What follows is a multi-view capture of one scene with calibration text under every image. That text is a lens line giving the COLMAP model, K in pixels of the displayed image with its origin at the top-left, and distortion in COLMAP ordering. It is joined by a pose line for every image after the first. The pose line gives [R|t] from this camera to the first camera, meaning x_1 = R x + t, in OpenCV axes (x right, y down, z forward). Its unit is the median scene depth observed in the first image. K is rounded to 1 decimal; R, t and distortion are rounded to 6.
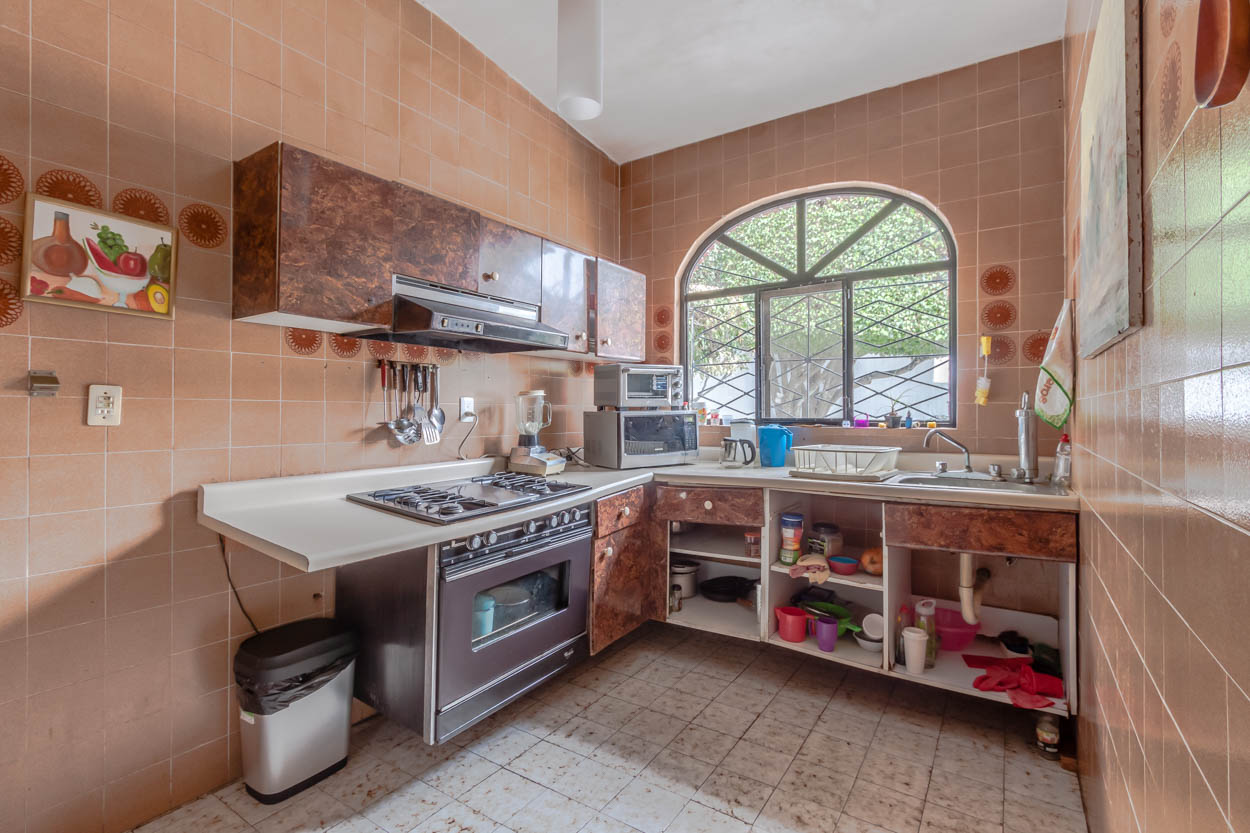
lens RADIAL K [[584.2, 0, 623.0], [0, 584.2, 409.1], [0, 0, 1]] dist [0.001166, -0.001068]
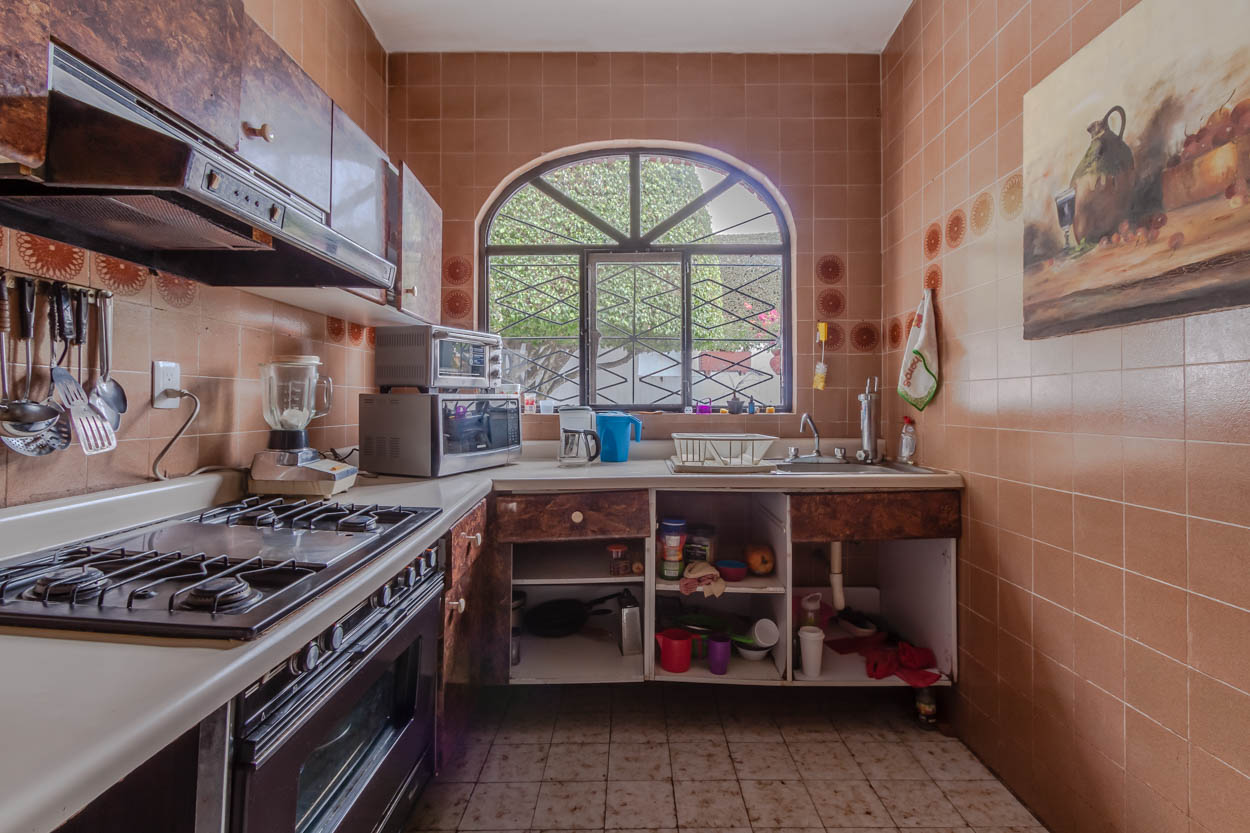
lens RADIAL K [[577.6, 0, 626.3], [0, 577.6, 400.7], [0, 0, 1]] dist [0.002951, -0.001112]
pose [[0.827433, 0.004656, 0.561544, -0.231531], [-0.002153, 0.999985, -0.005120, 0.018053], [-0.561560, 0.003028, 0.827431, 0.358880]]
